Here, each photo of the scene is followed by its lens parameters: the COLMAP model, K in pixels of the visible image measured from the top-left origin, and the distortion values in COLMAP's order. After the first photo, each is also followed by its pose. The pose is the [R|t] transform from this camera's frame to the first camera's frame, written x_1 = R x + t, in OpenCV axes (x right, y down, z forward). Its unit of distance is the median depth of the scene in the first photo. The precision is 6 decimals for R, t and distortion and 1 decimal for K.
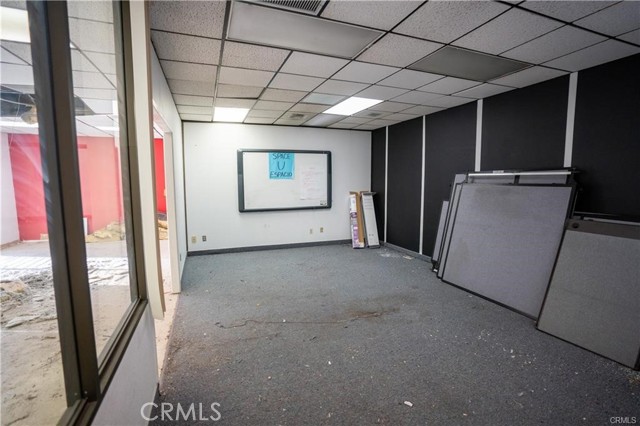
lens RADIAL K [[296.1, 0, 318.3], [0, 296.1, 210.9], [0, 0, 1]] dist [-0.076630, 0.029095]
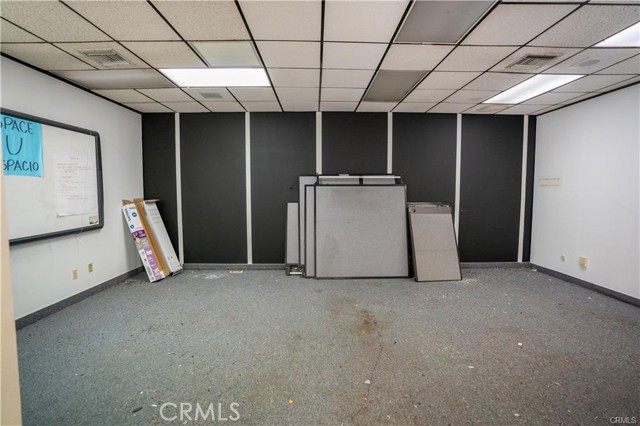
lens RADIAL K [[296.1, 0, 318.3], [0, 296.1, 210.9], [0, 0, 1]] dist [-0.076630, 0.029095]
pose [[0.352128, -0.064196, 0.933748, -0.484458], [0.095617, 0.994893, 0.032341, -0.029508], [-0.931055, 0.077894, 0.356468, 0.544568]]
